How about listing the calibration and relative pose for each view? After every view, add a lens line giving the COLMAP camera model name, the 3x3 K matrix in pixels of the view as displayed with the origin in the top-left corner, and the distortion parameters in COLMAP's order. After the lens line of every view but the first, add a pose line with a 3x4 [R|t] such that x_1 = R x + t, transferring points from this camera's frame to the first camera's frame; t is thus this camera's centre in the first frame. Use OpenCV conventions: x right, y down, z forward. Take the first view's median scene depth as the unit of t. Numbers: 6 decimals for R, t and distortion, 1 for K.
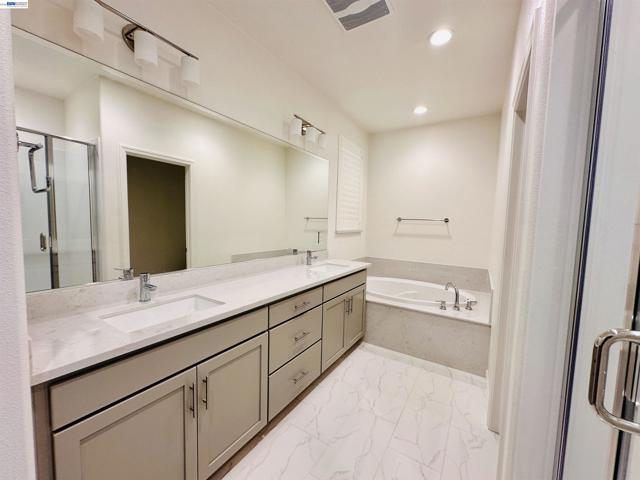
lens RADIAL K [[255.6, 0, 319.3], [0, 255.6, 240.7], [0, 0, 1]] dist [-0.000268, 0.000087]
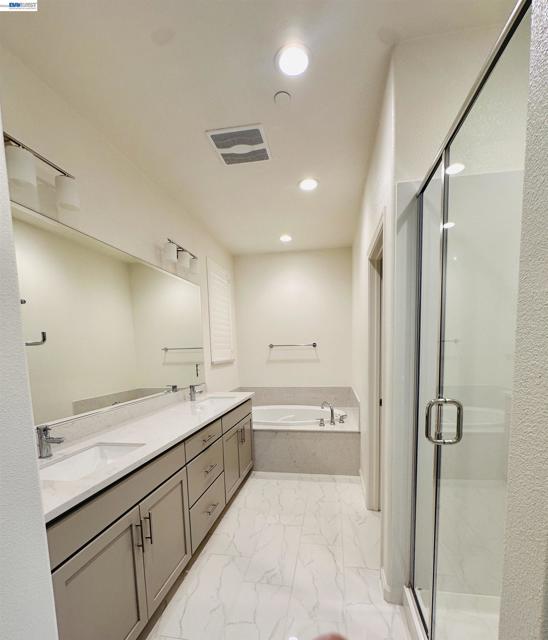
lens RADIAL K [[314.3, 0, 275.8], [0, 314.3, 380.2], [0, 0, 1]] dist [0.000357, -0.000216]
pose [[0.919459, -0.091008, 0.382508, -0.205248], [0.078892, 0.995761, 0.047277, -0.010096], [-0.385189, -0.013292, 0.922742, -0.181022]]
